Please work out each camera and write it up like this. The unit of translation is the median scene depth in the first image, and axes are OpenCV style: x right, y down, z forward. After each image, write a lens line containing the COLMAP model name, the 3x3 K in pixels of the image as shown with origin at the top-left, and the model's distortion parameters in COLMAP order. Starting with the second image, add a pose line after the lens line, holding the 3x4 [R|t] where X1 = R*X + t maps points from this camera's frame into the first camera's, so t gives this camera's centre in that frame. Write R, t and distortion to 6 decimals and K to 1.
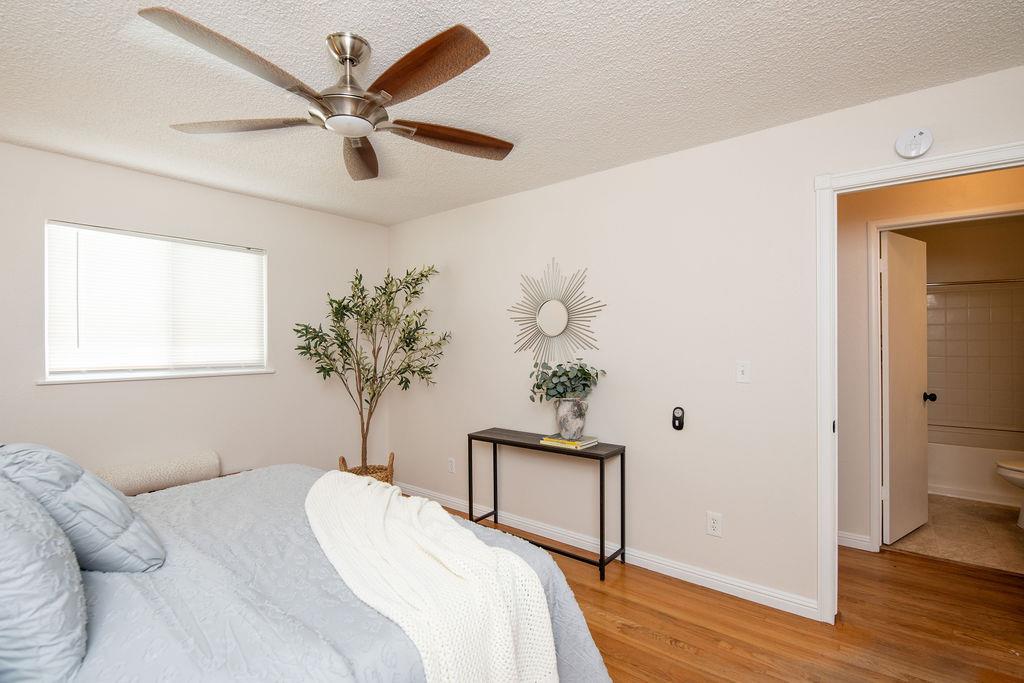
lens RADIAL K [[470.3, 0, 516.0], [0, 470.3, 343.0], [0, 0, 1]] dist [0.001284, -0.009587]
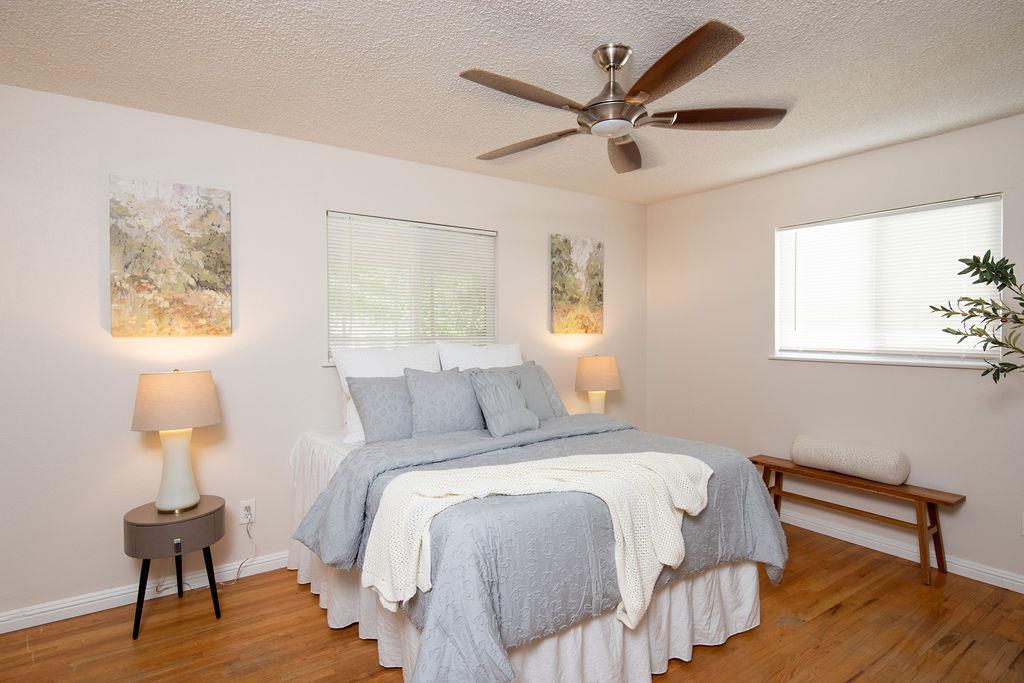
lens RADIAL K [[536.5, 0, 510.1], [0, 536.5, 341.5], [0, 0, 1]] dist [0.001143, -0.000437]
pose [[-0.288642, 0.025544, -0.957096, 0.503269], [0.000871, 0.999651, 0.026417, 0.001288], [0.957437, 0.006791, -0.288563, 0.615318]]
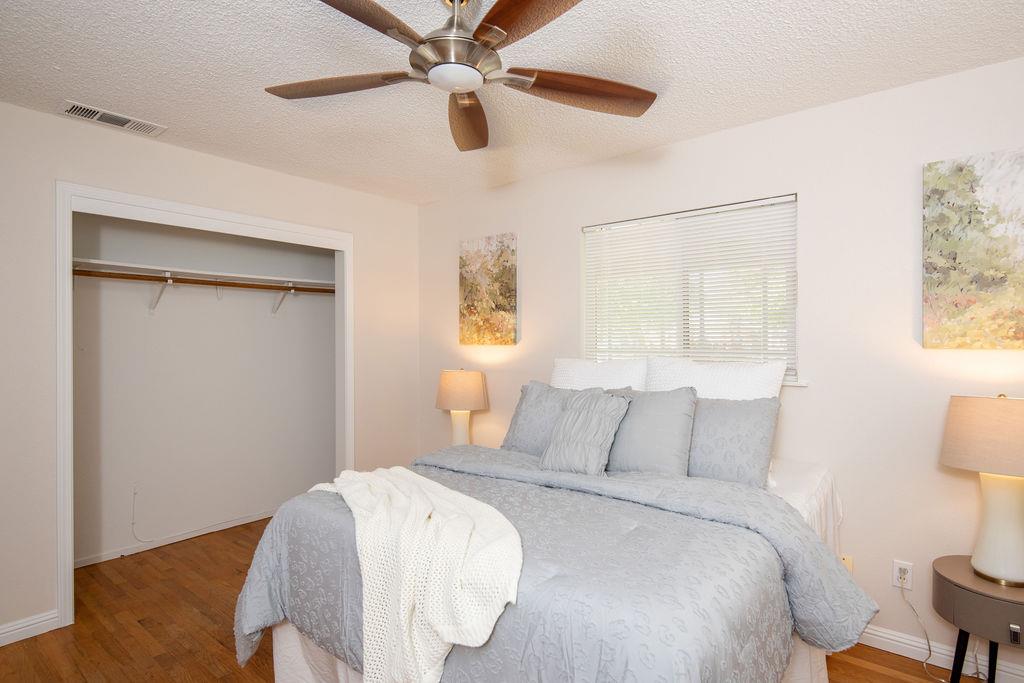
lens RADIAL K [[536.5, 0, 510.1], [0, 536.5, 341.5], [0, 0, 1]] dist [0.001143, -0.000437]
pose [[-0.999836, 0.005556, 0.017262, -0.253939], [0.005600, 0.999981, 0.002525, 0.003201], [-0.017248, 0.002621, -0.999848, 1.061886]]
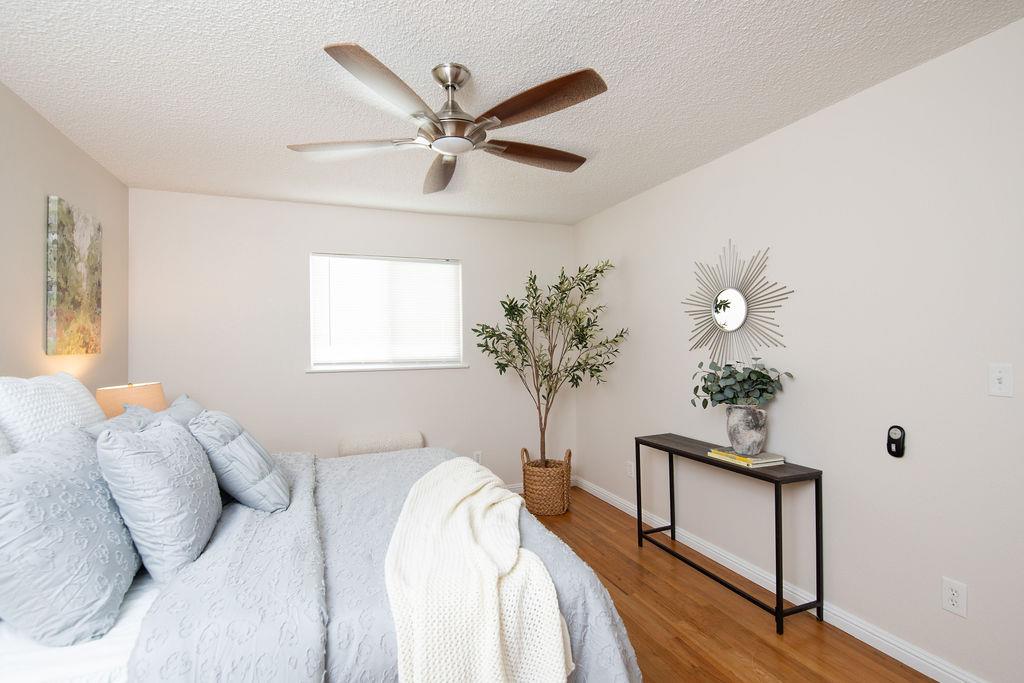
lens RADIAL K [[484.0, 0, 509.9], [0, 484.0, 334.1], [0, 0, 1]] dist [0.001054, -0.009347]
pose [[0.867944, -0.013276, -0.496485, 0.177071], [0.007417, 0.999878, -0.013770, -0.000393], [0.496607, 0.008269, 0.867936, 0.043859]]
